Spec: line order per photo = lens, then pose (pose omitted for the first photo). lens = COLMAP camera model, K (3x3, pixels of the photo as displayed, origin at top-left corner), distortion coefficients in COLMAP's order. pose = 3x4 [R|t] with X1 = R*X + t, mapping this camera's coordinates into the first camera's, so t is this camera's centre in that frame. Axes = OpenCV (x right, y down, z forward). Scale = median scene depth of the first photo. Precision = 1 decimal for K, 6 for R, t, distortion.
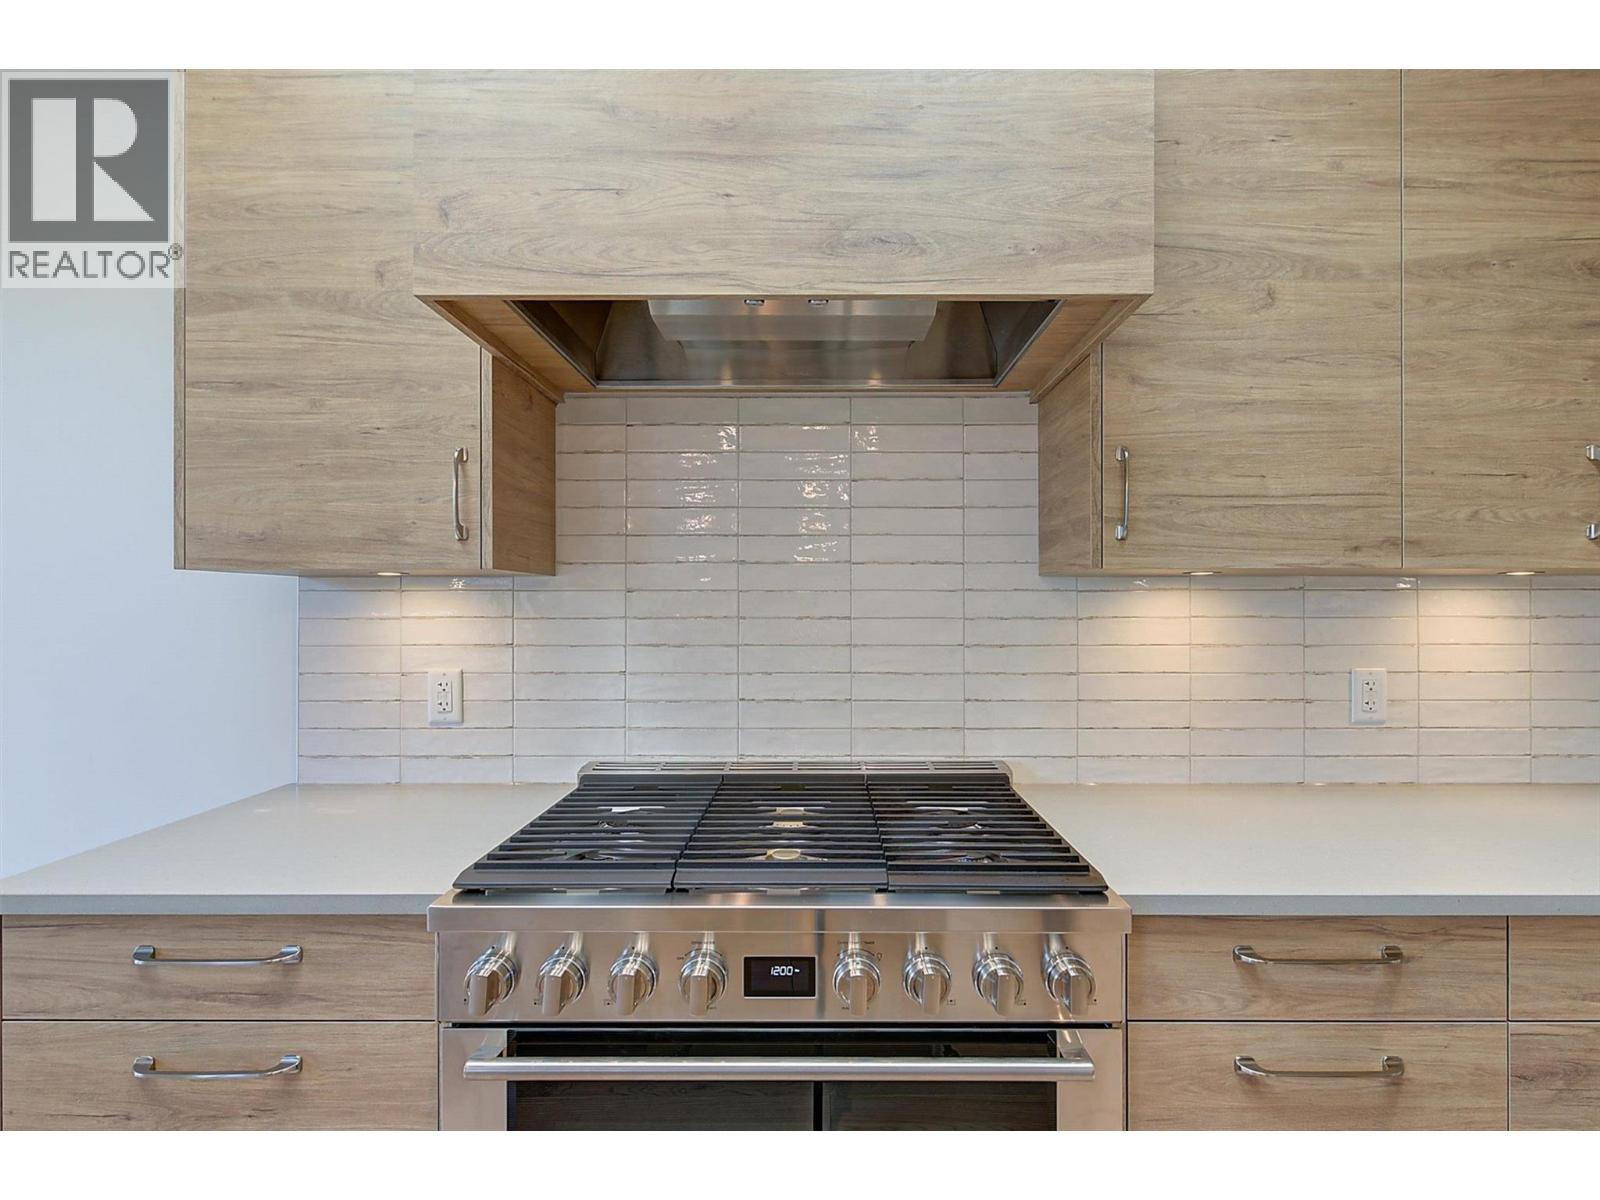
lens RADIAL K [[752.4, 0, 807.6], [0, 752.4, 603.0], [0, 0, 1]] dist [0.002011, 0.000750]
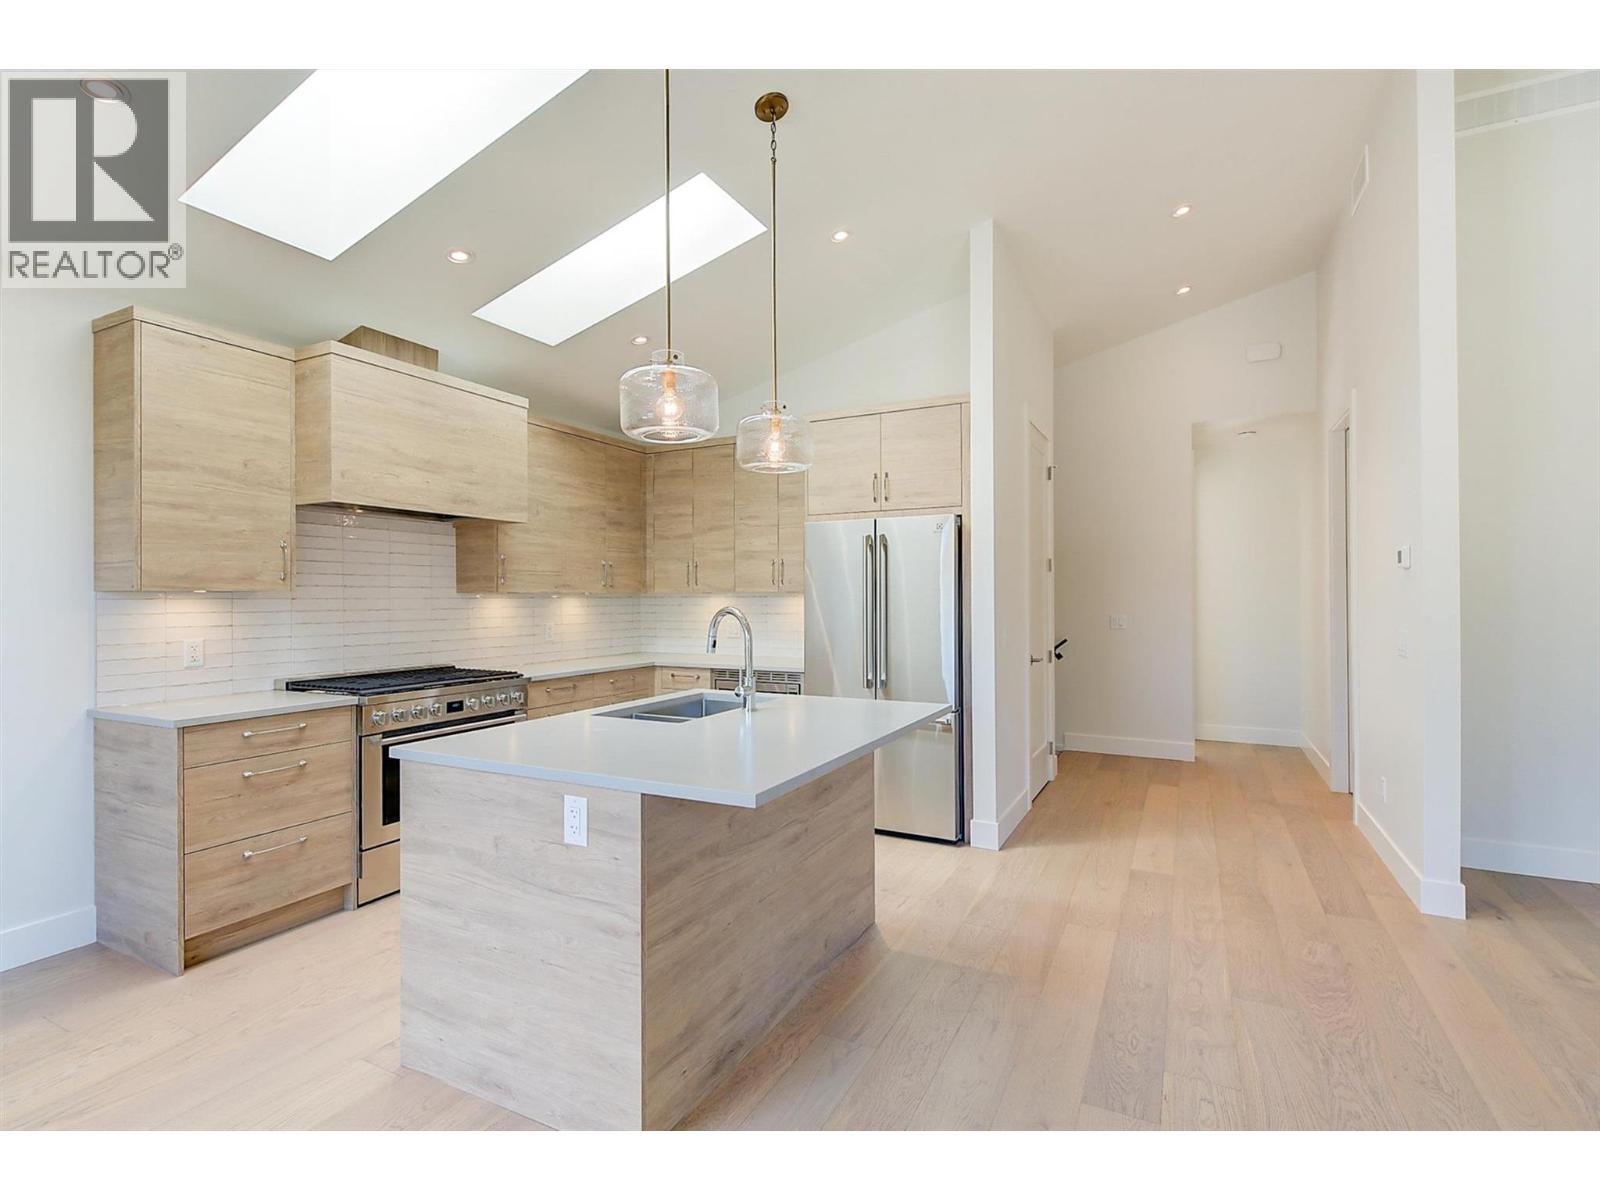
lens RADIAL K [[752.4, 0, 807.6], [0, 752.4, 603.0], [0, 0, 1]] dist [0.002011, 0.000750]
pose [[0.441239, -0.007719, 0.897357, -1.895299], [-0.000359, 0.999961, 0.008778, -0.029522], [-0.897390, -0.004195, 0.441219, -1.591746]]
